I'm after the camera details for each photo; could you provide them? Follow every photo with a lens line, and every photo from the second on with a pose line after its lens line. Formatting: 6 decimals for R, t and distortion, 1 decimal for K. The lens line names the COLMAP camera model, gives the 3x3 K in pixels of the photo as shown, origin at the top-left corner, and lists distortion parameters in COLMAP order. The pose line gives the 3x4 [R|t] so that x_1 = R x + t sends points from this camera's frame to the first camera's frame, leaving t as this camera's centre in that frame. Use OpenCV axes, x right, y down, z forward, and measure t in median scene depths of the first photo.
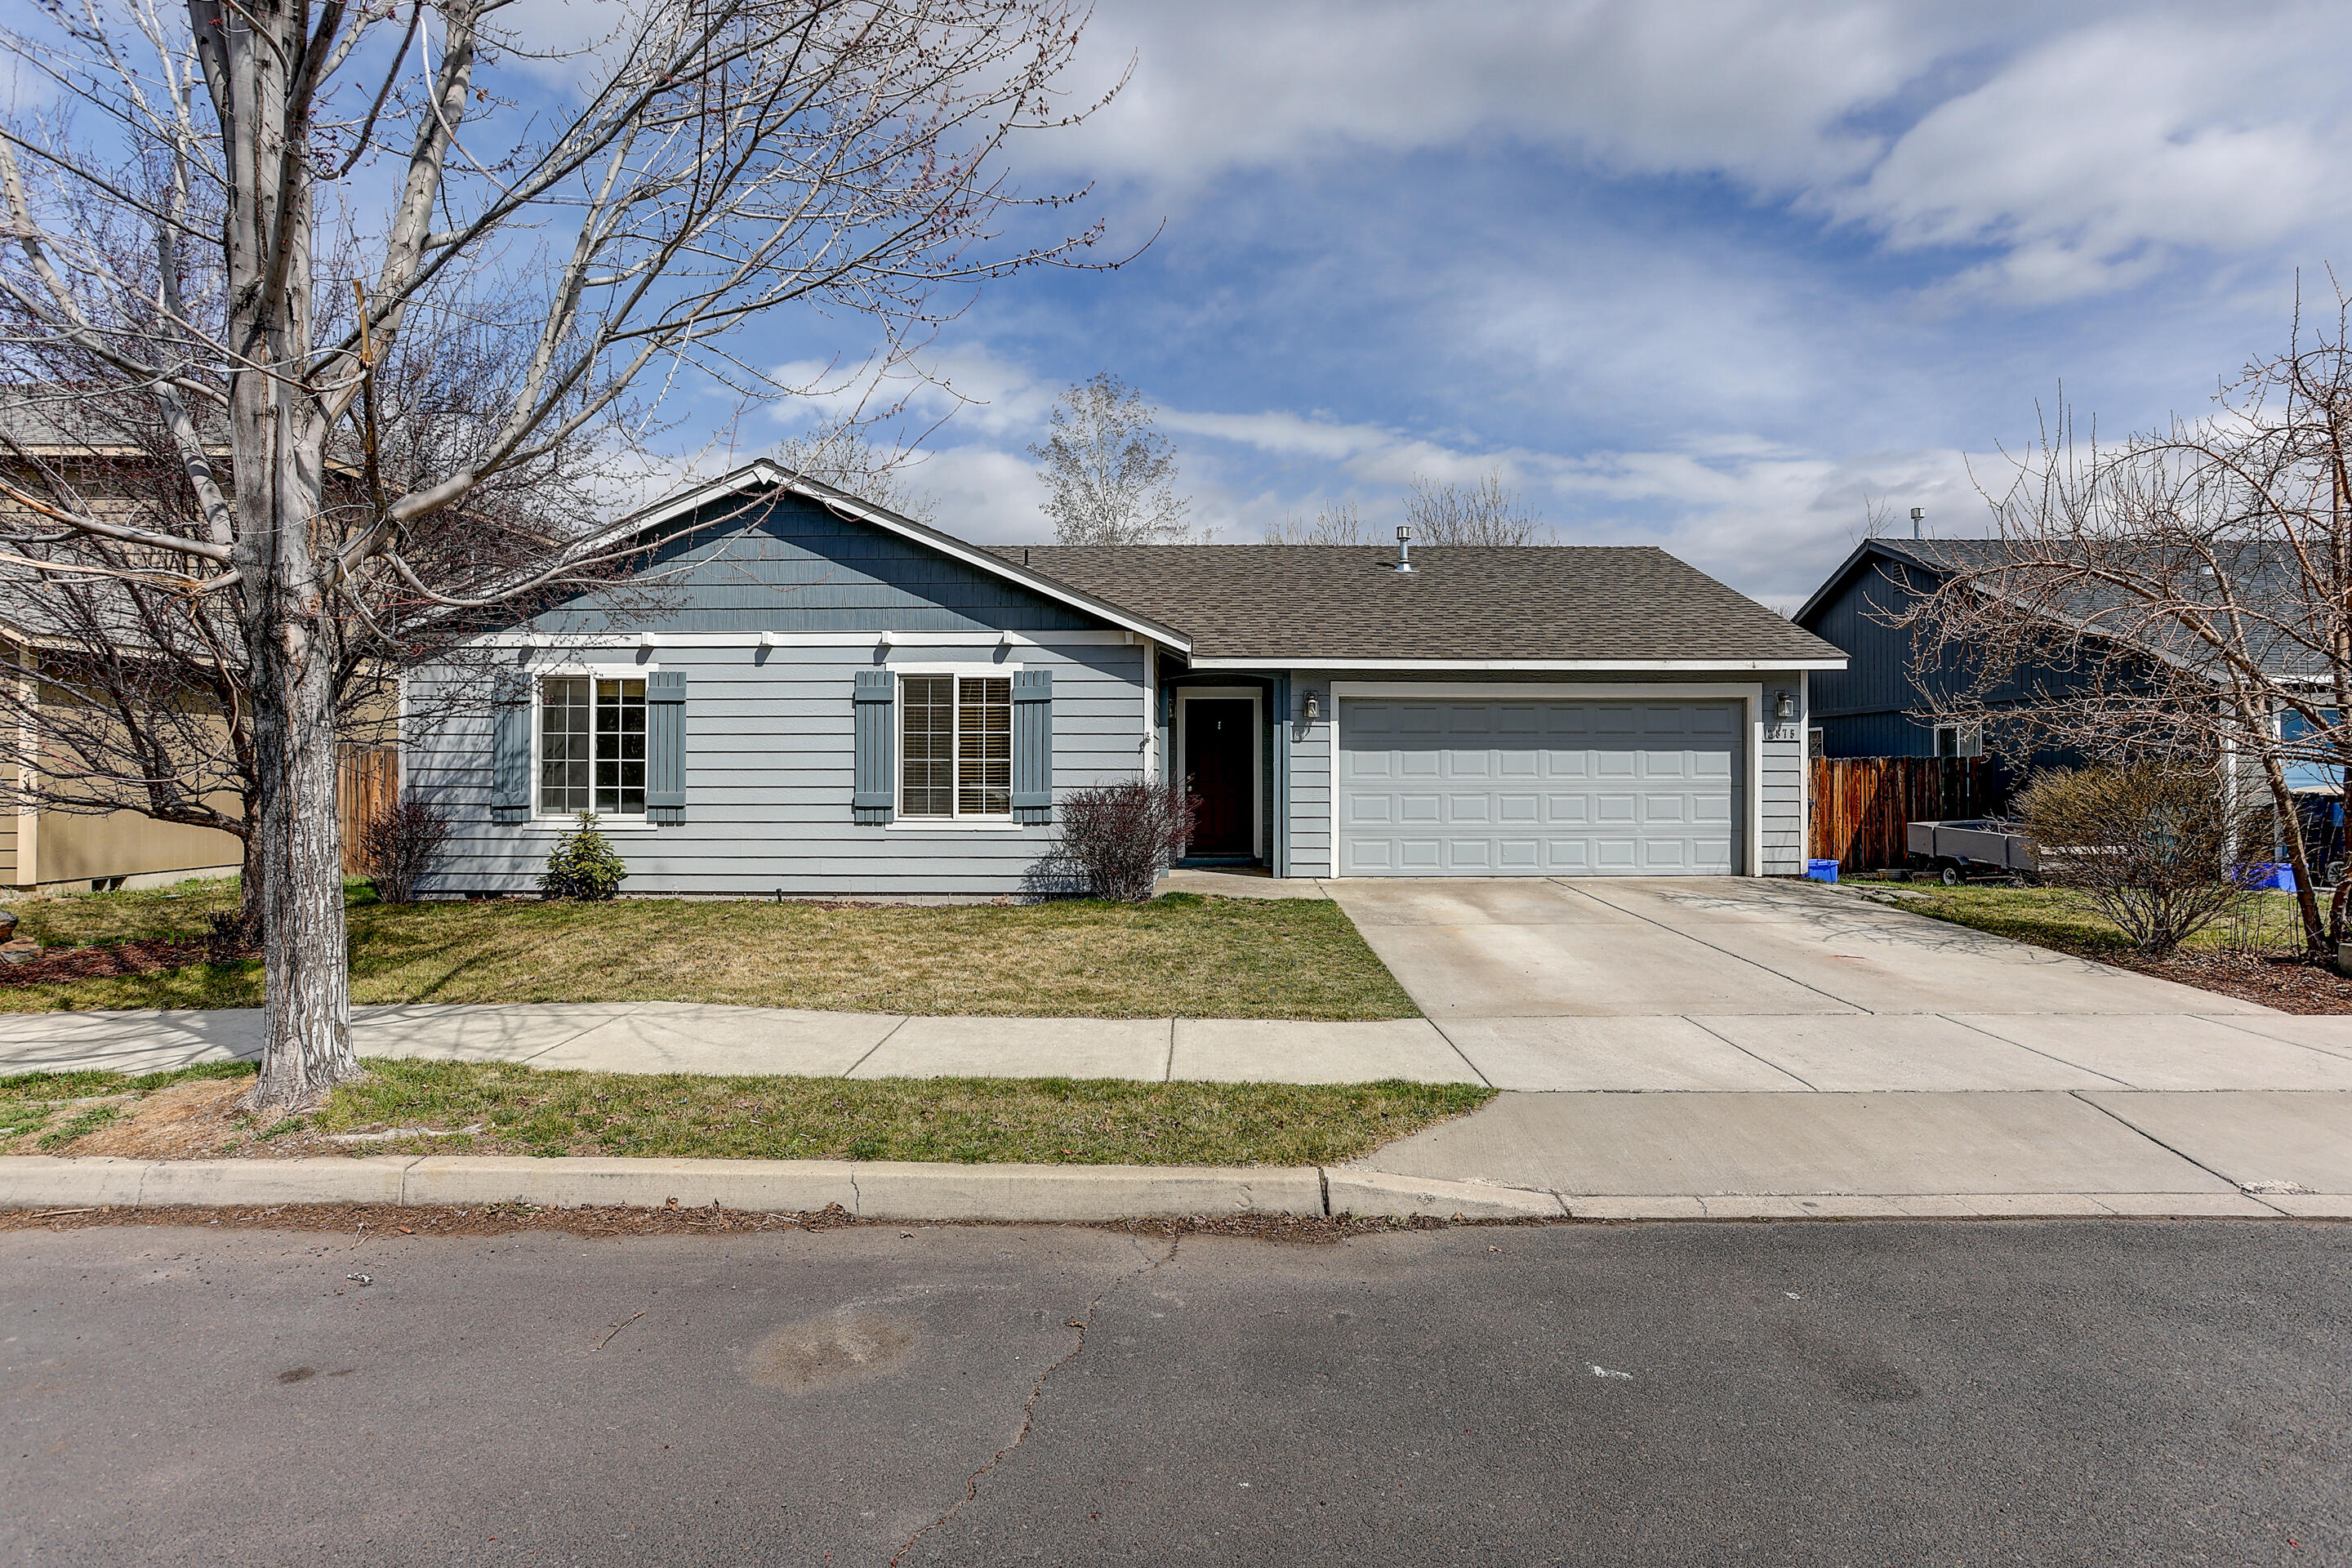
lens RADIAL K [[1135.1, 0, 1172.7], [0, 1135.1, 773.6], [0, 0, 1]] dist [-0.022227, 0.008675]
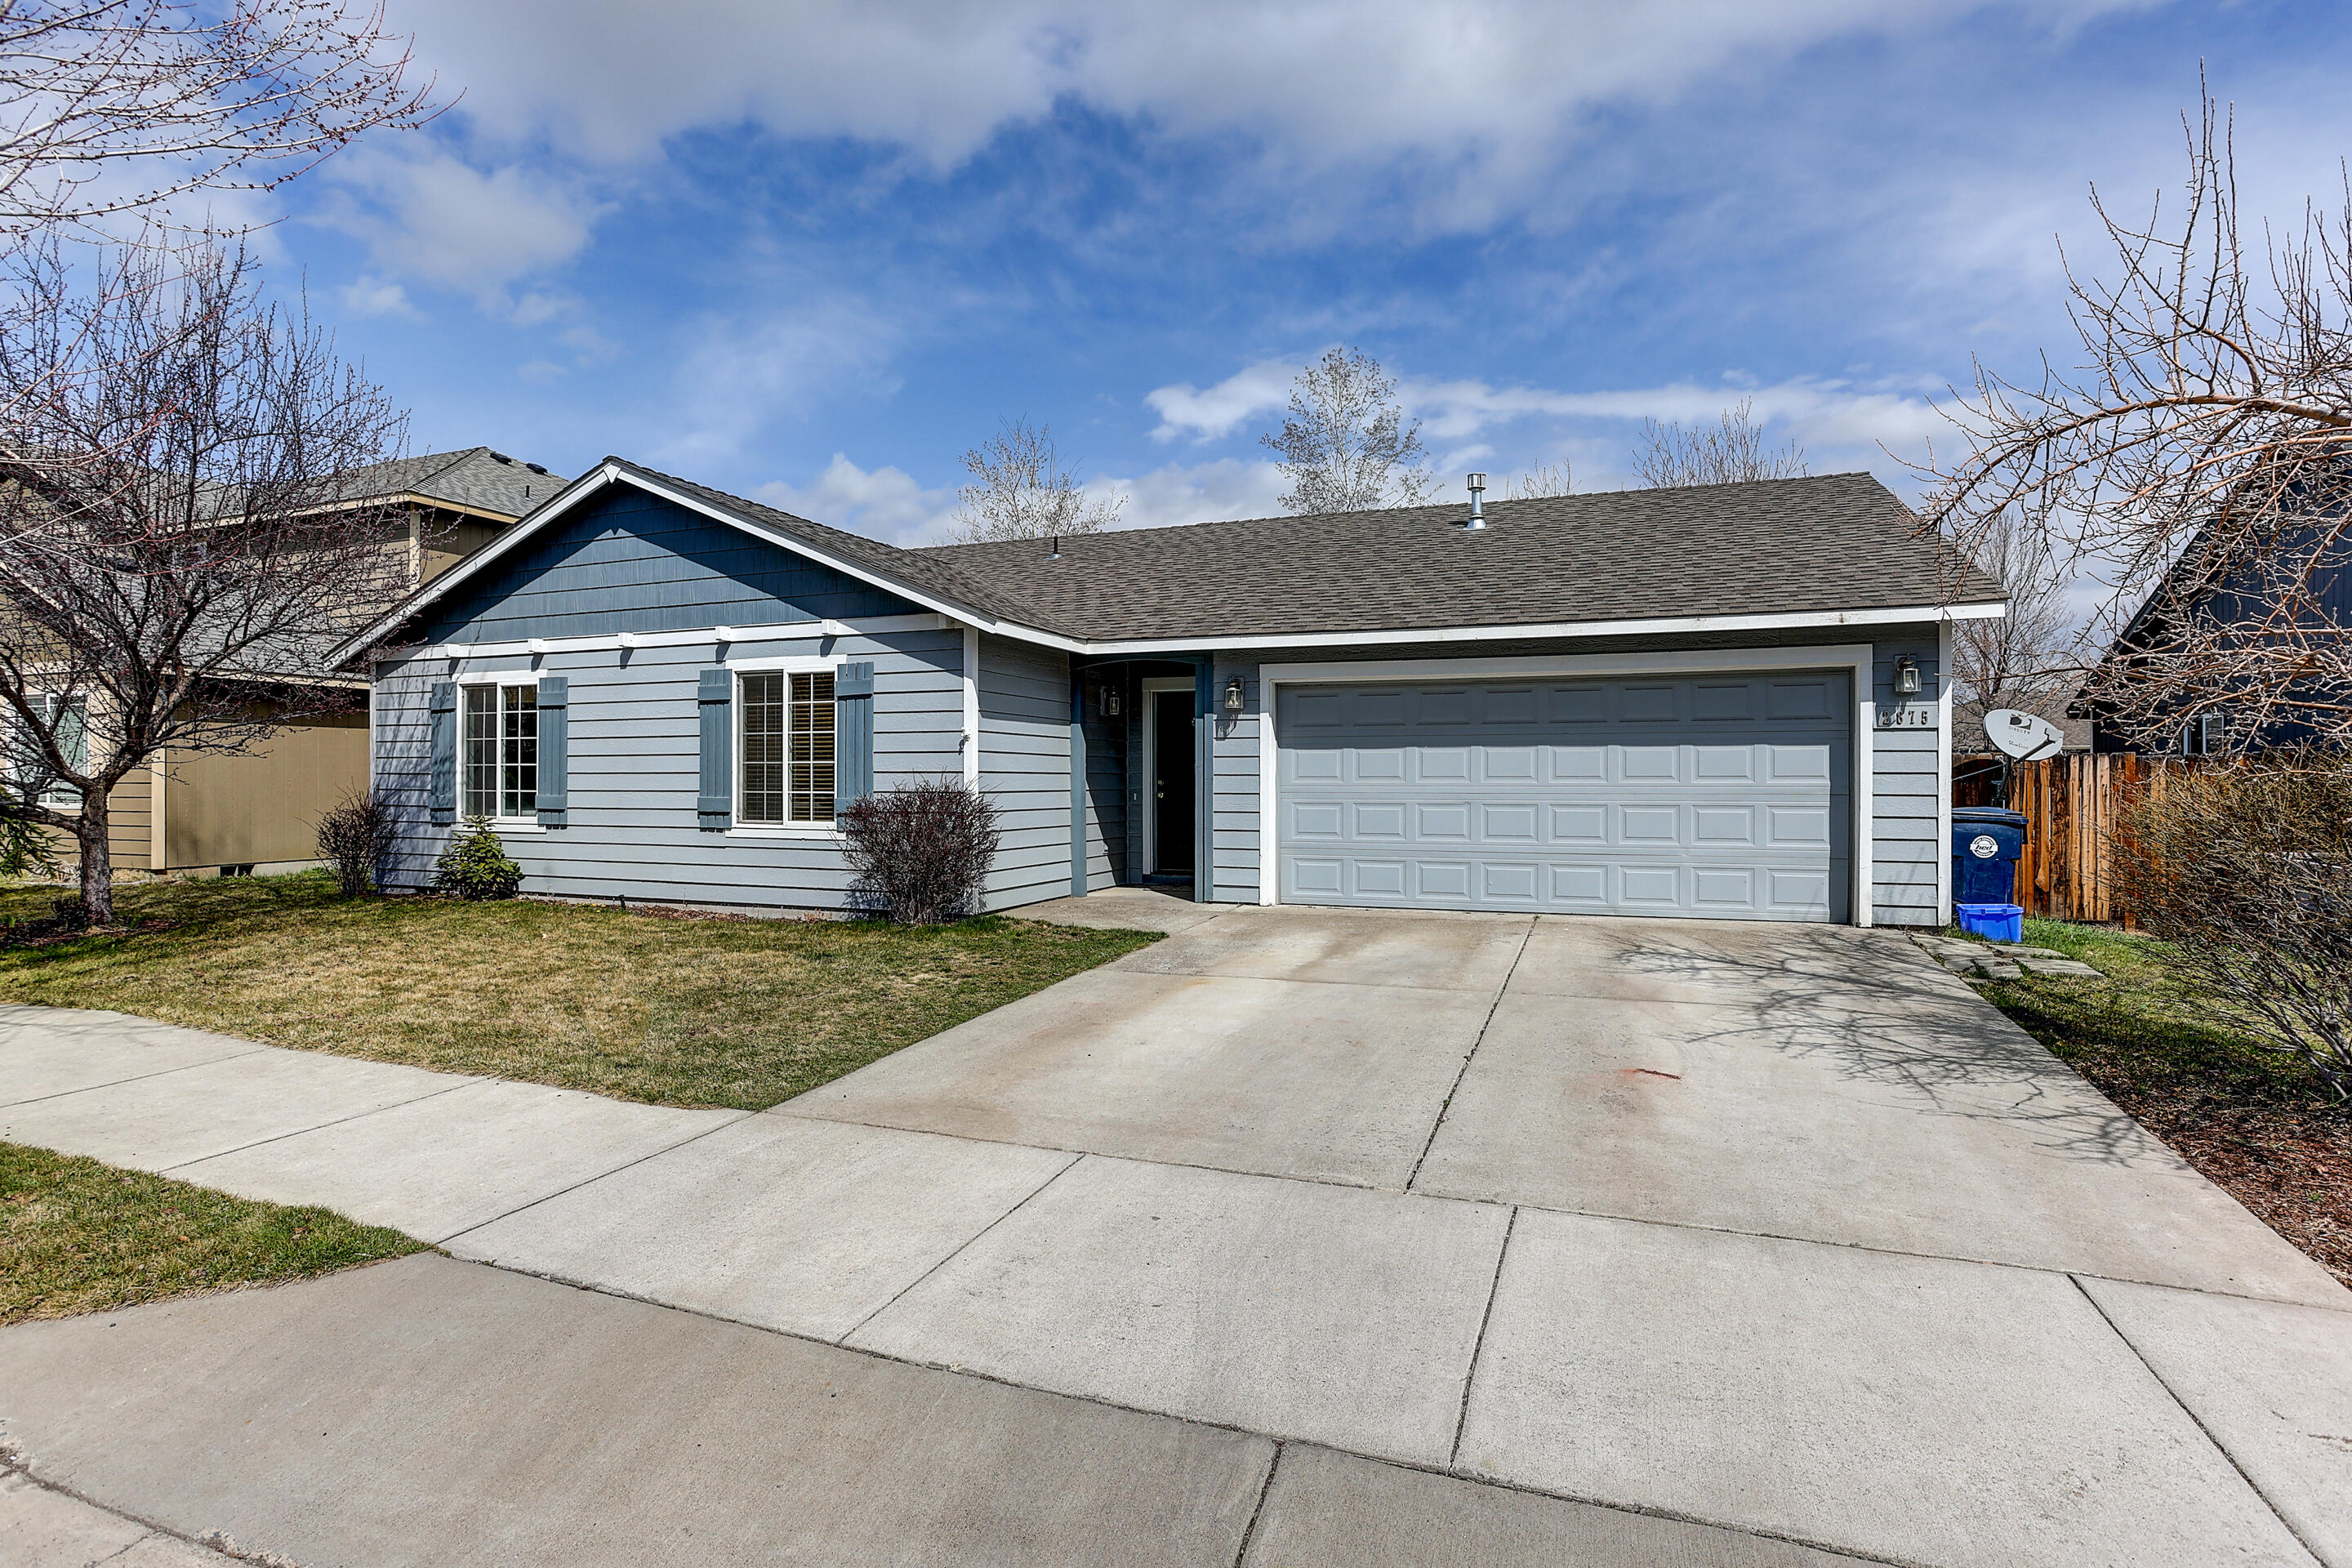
lens RADIAL K [[1135.1, 0, 1168.1], [0, 1135.1, 781.2], [0, 0, 1]] dist [-0.022227, 0.008675]
pose [[0.935849, 0.000624, -0.352401, 0.424106], [0.000194, 0.999997, 0.002284, 0.001201], [0.352402, -0.002206, 0.935846, 0.244663]]
